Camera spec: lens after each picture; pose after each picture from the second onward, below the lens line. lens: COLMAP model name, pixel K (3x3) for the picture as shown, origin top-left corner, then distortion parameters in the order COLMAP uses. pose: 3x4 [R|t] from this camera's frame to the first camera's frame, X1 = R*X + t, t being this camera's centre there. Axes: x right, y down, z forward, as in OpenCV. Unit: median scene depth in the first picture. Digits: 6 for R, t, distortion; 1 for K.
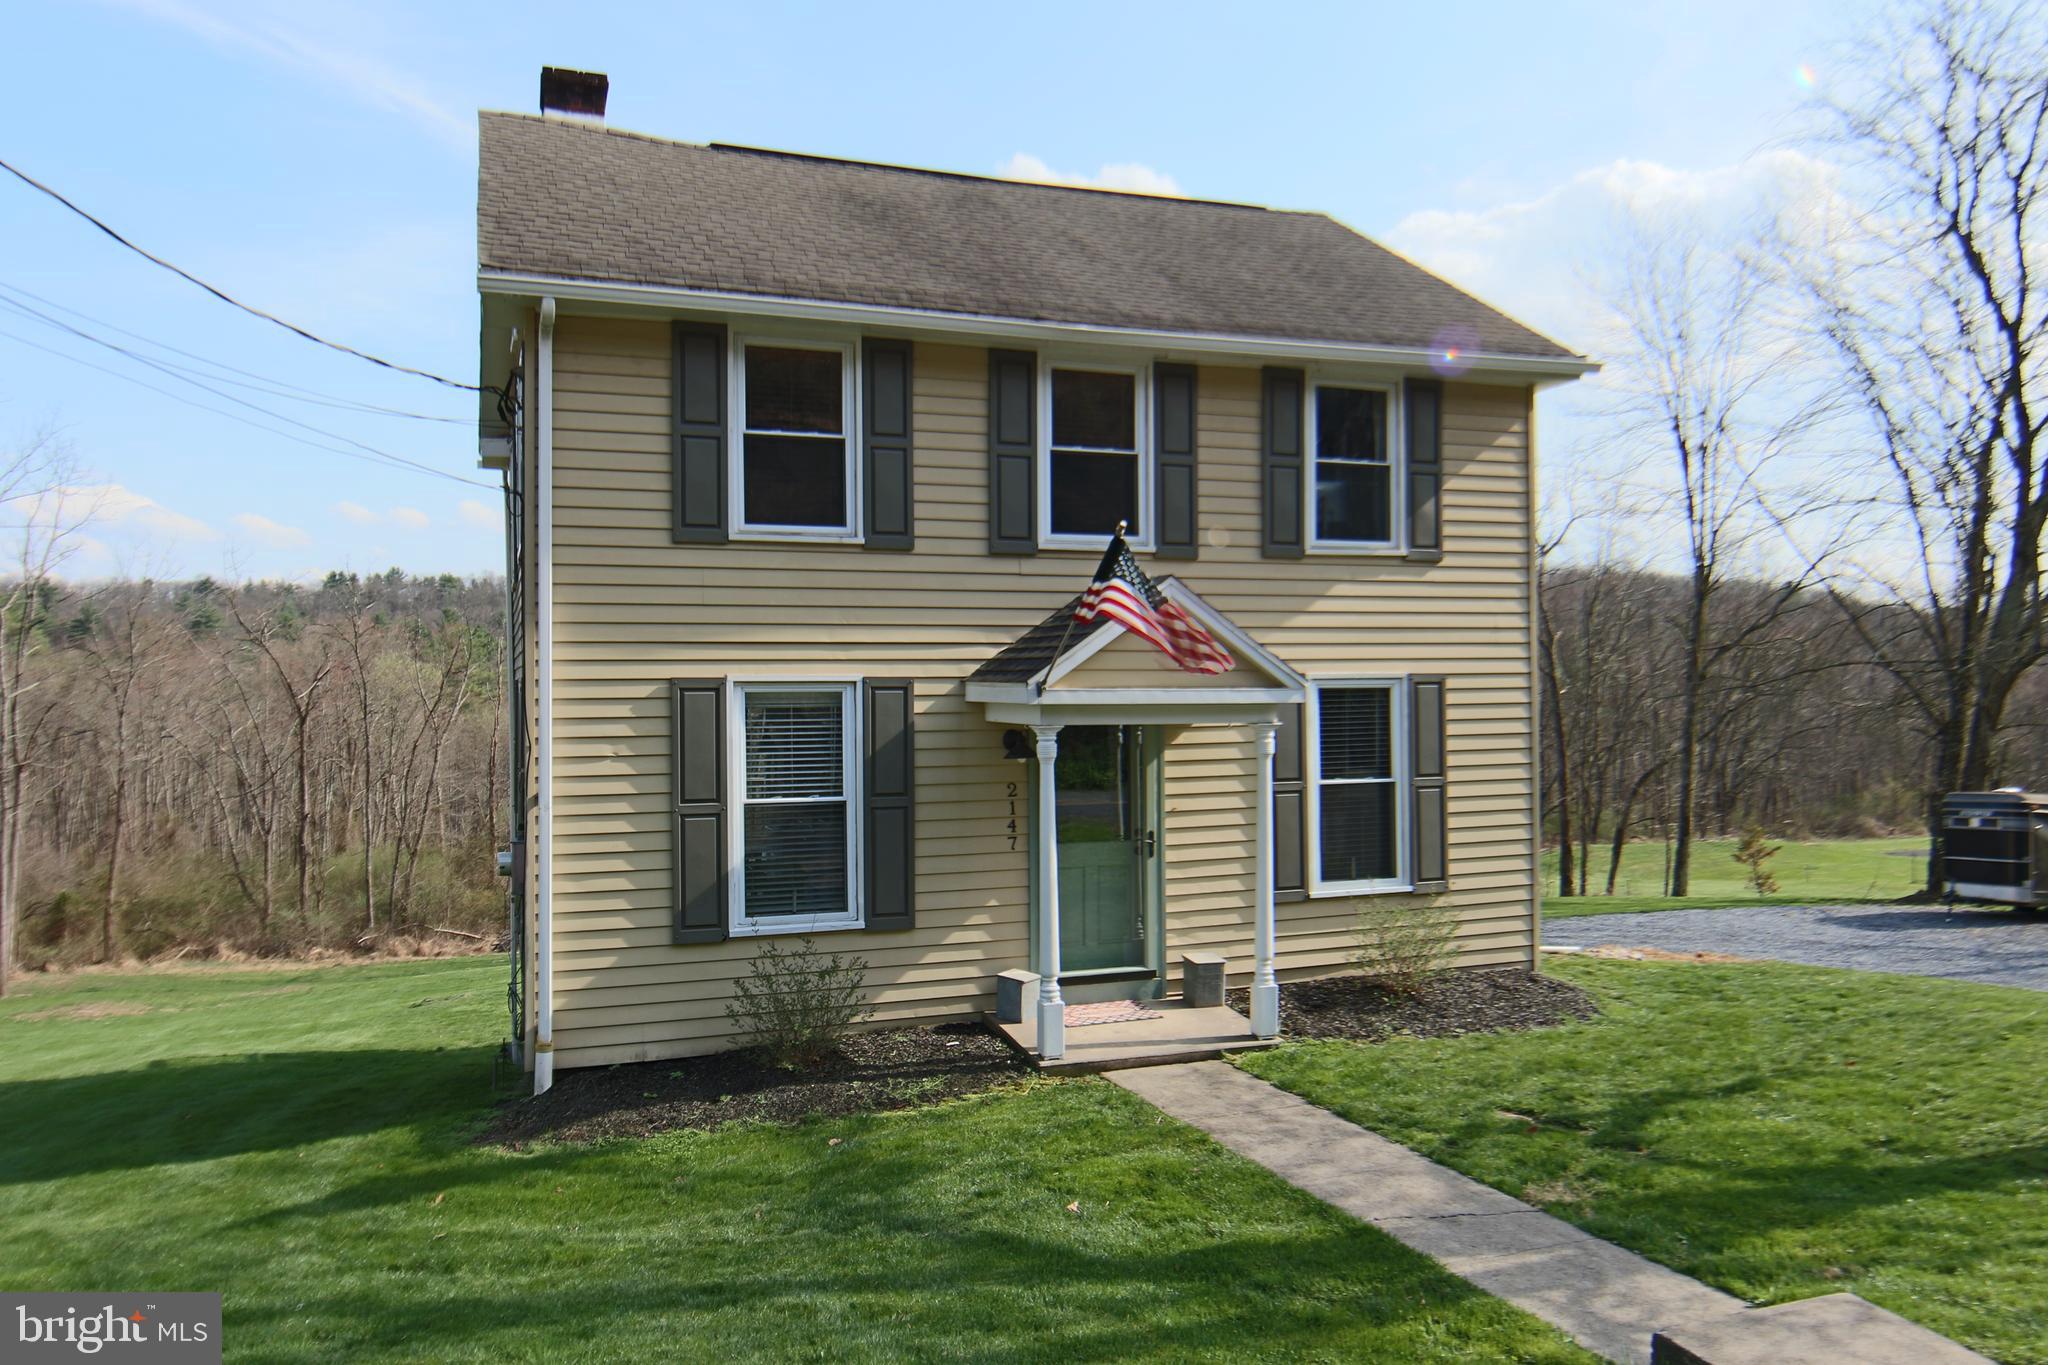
lens RADIAL K [[1440.5, 0, 1039.6], [0, 1440.5, 688.2], [0, 0, 1]] dist [-0.020115, 0.009114]
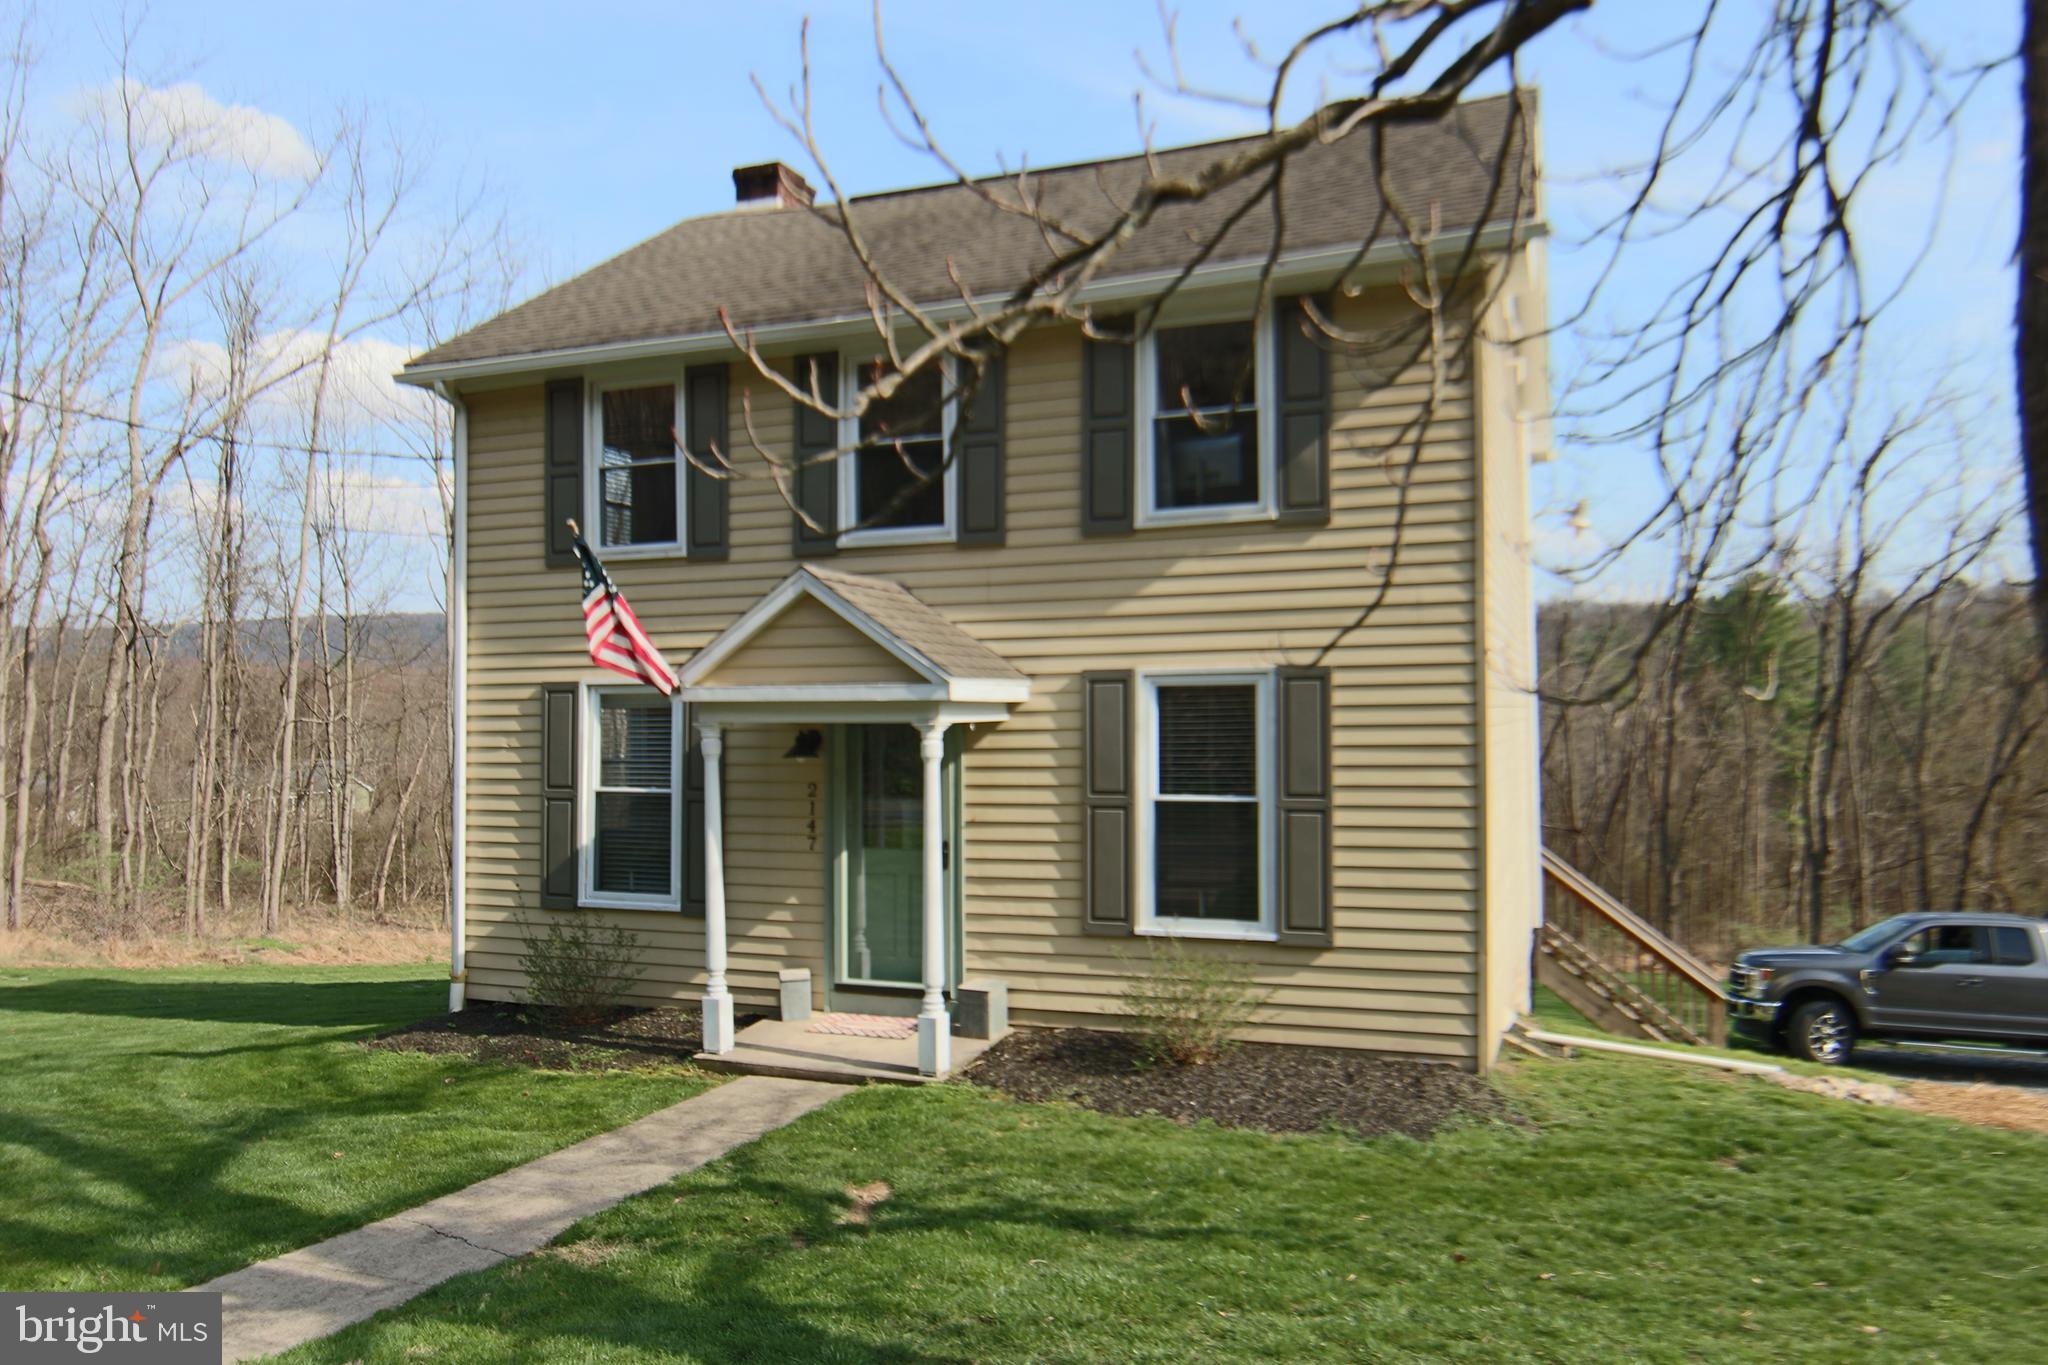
lens RADIAL K [[1561.9, 0, 1013.4], [0, 1561.9, 665.1], [0, 0, 1]] dist [0.013622, 0.004304]
pose [[0.727264, -0.012608, -0.686242, 0.761144], [0.010705, 0.999918, -0.007025, -0.006729], [0.686275, -0.002237, 0.727339, 0.276829]]
